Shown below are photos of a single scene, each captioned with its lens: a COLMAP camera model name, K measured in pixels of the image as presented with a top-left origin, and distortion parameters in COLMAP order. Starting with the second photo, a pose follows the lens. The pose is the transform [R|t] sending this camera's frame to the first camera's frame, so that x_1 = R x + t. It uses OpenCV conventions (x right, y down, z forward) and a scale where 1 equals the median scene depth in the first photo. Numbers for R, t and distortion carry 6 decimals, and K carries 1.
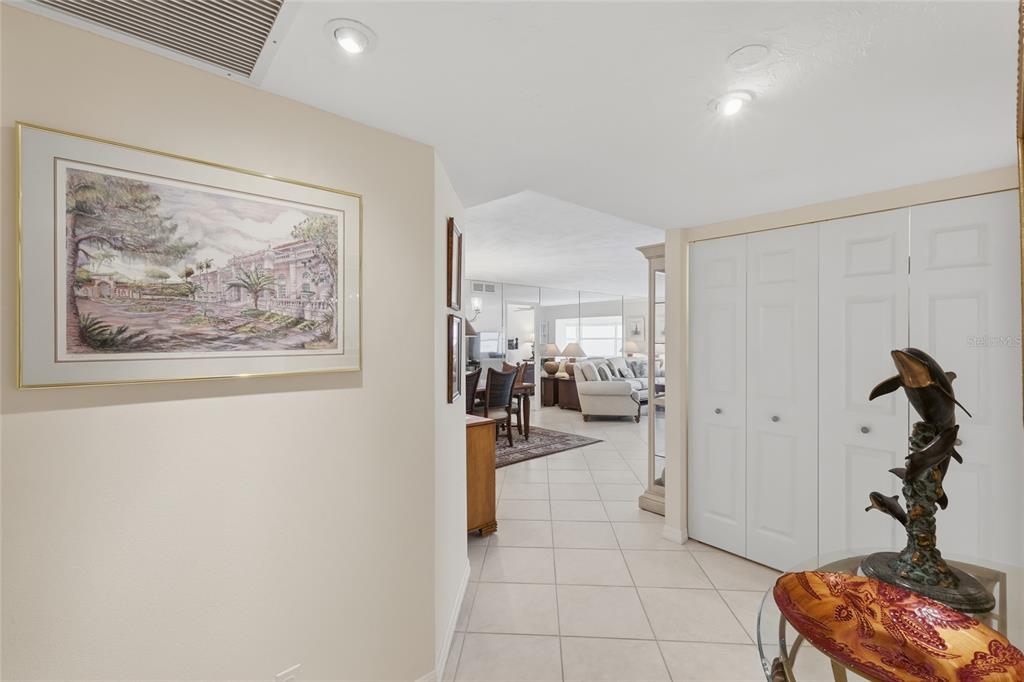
lens RADIAL K [[444.2, 0, 515.8], [0, 444.2, 339.8], [0, 0, 1]] dist [0.002495, 0.000567]
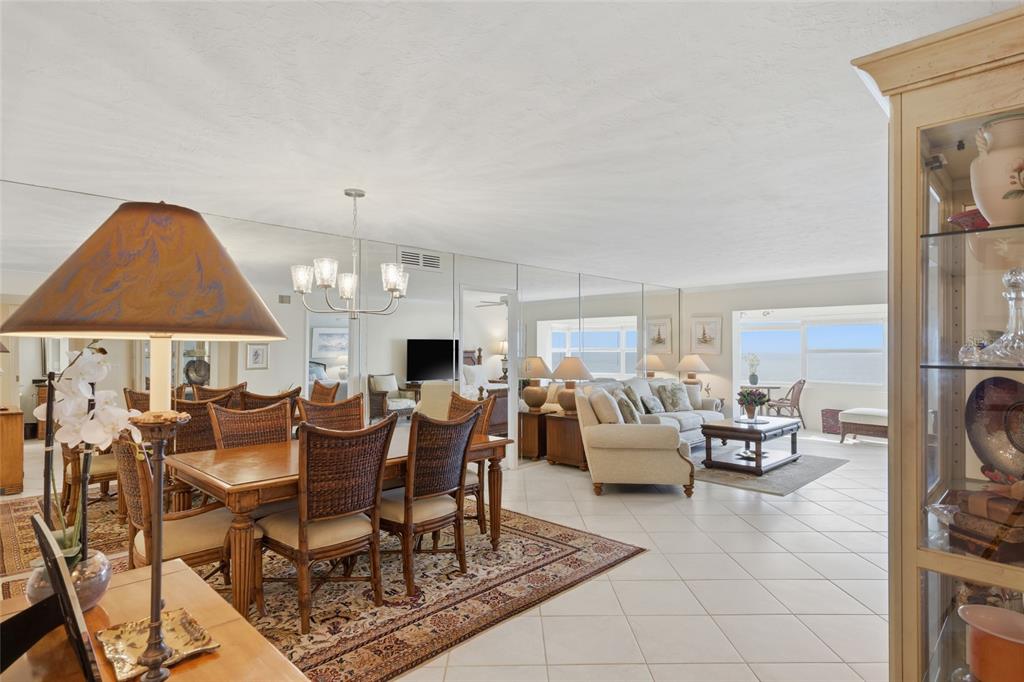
lens RADIAL K [[541.6, 0, 516.9], [0, 541.6, 346.4], [0, 0, 1]] dist [-0.001125, -0.000141]
pose [[0.997753, 0.006045, 0.066720, 0.005137], [-0.005539, 0.999954, -0.007770, -0.000621], [-0.066764, 0.007383, 0.997741, 0.283494]]
